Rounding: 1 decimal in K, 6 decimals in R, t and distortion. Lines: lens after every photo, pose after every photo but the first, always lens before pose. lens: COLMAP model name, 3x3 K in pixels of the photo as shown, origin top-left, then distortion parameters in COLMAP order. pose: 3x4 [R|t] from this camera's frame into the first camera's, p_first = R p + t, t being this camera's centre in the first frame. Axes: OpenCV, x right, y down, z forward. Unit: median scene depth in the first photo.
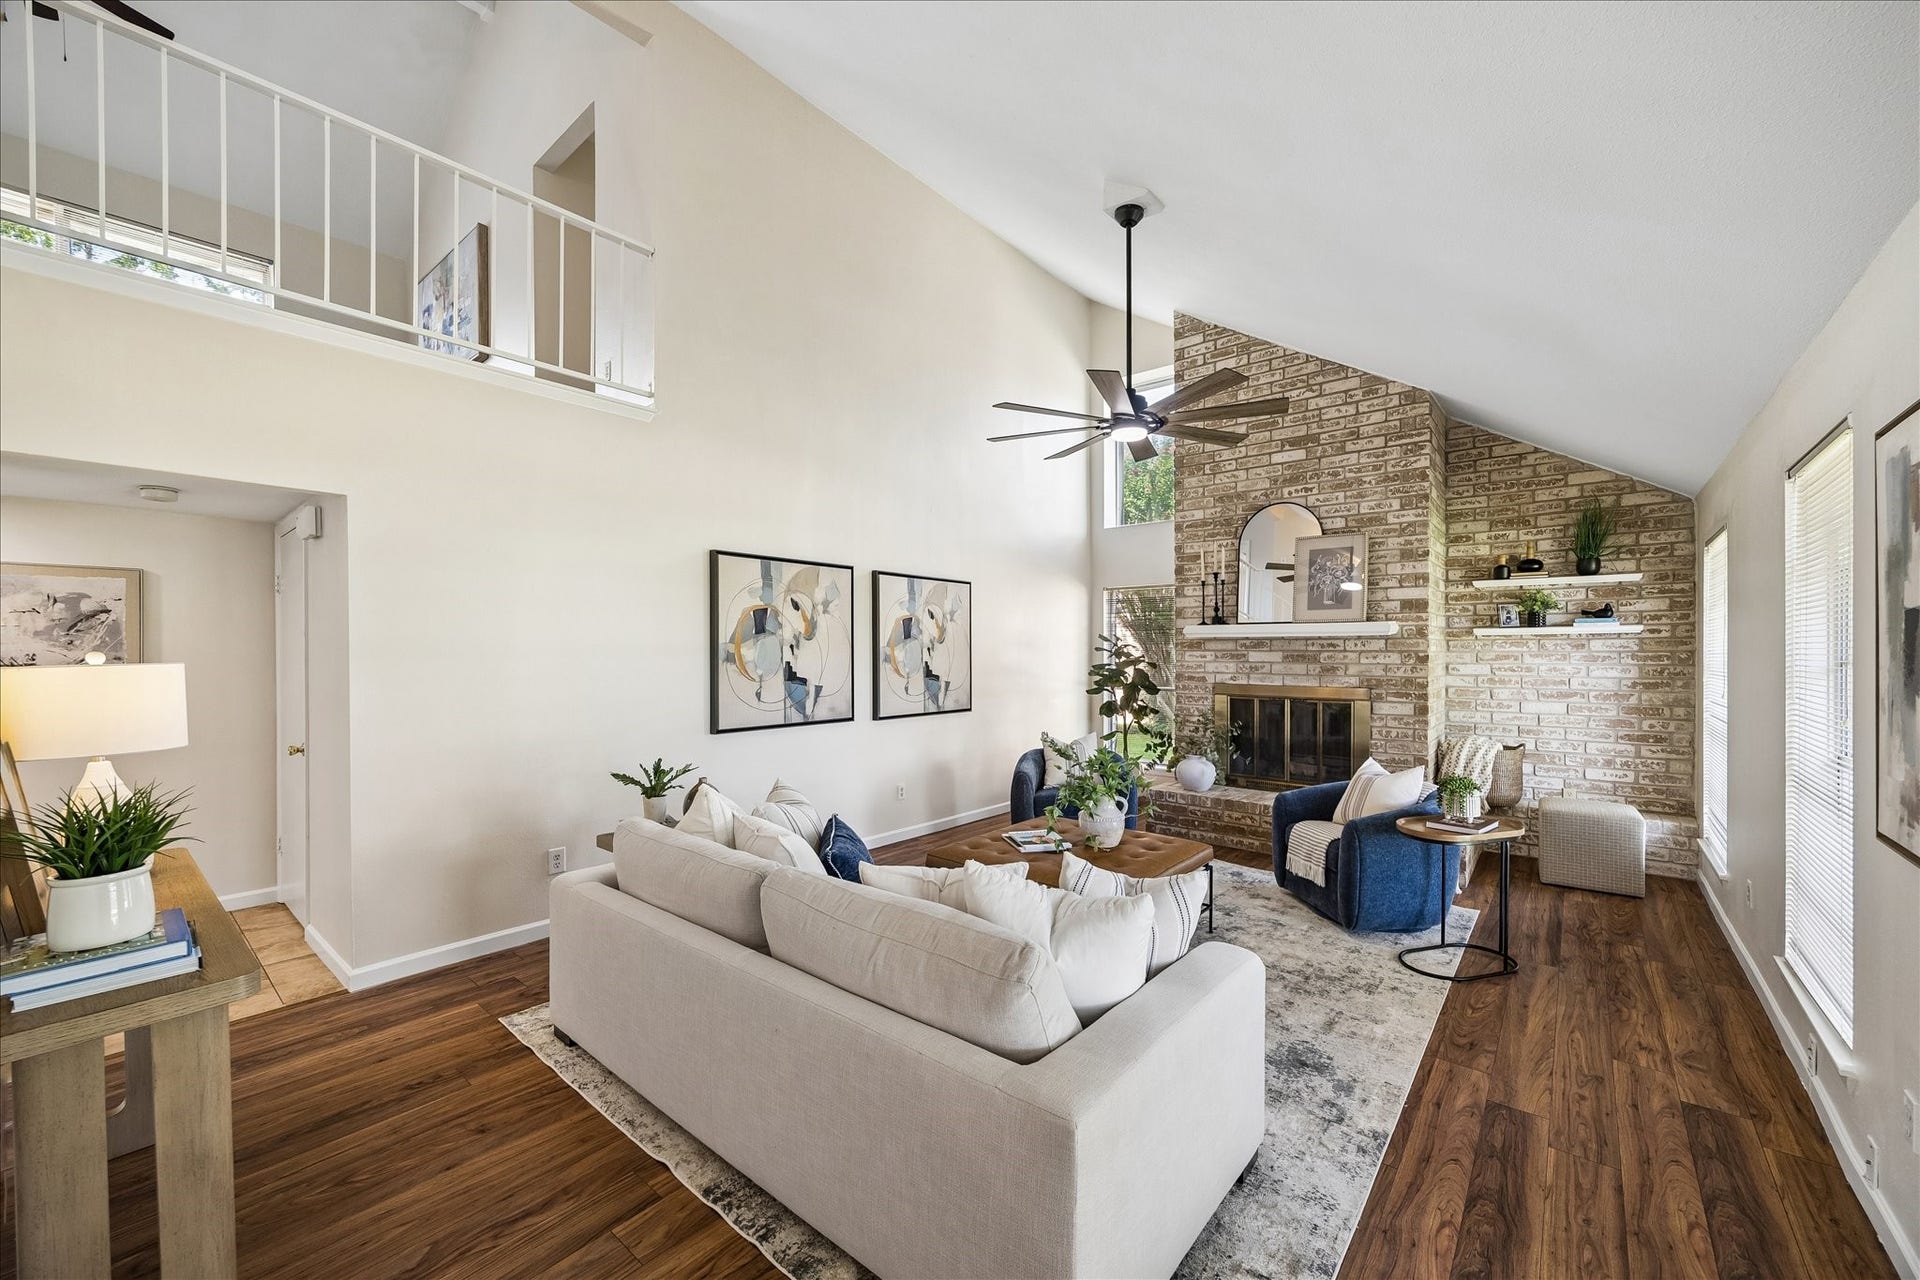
lens RADIAL K [[737.8, 0, 965.6], [0, 737.8, 646.0], [0, 0, 1]] dist [-0.009577, -0.000452]
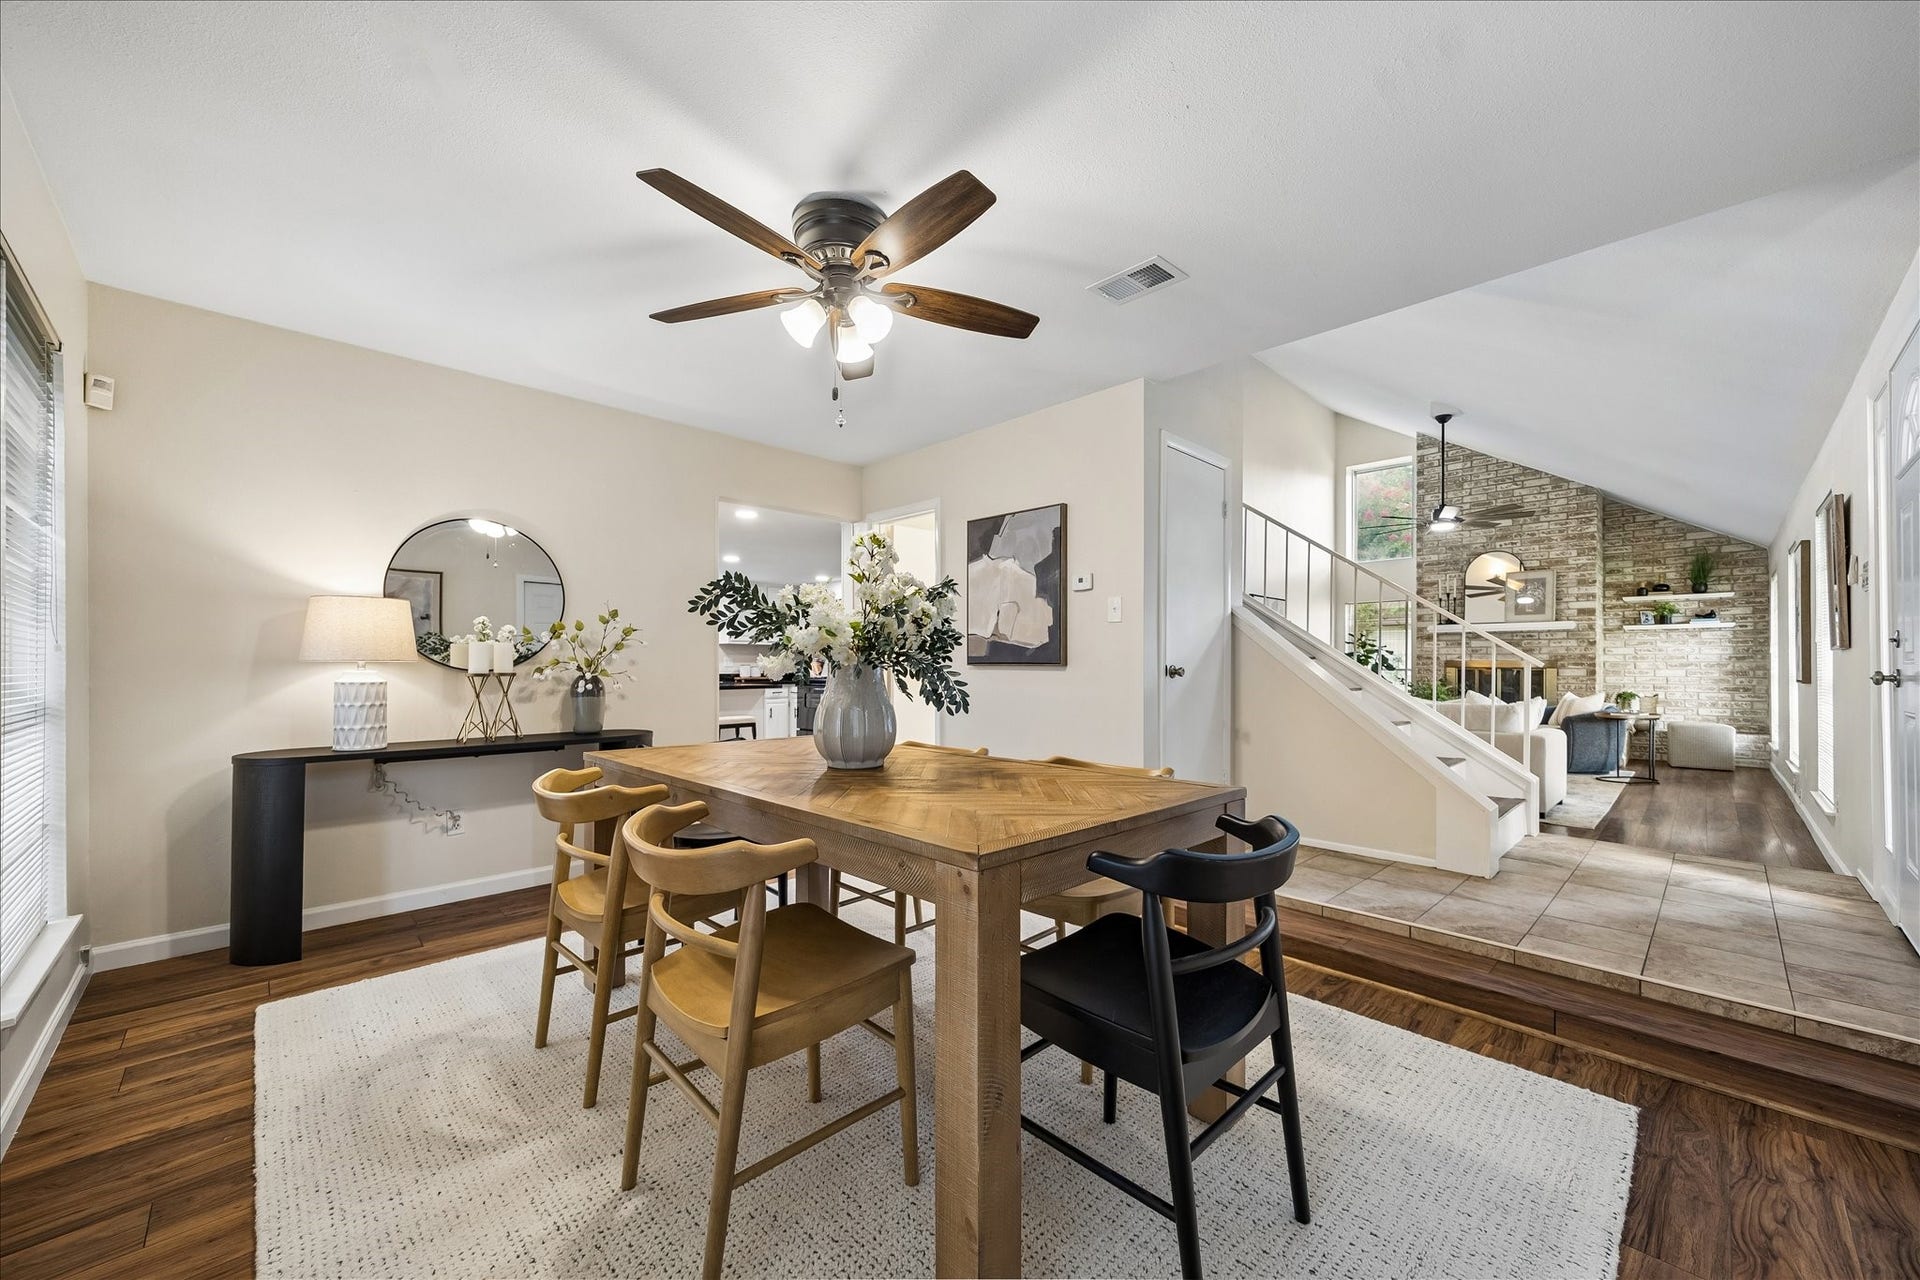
lens RADIAL K [[737.8, 0, 912.8], [0, 737.8, 658.2], [0, 0, 1]] dist [-0.009577, -0.000452]
pose [[0.991804, 0.002574, -0.127745, -0.717054], [-0.003424, 0.999973, -0.006436, 0.068169], [0.127725, 0.006821, 0.991786, -0.876450]]
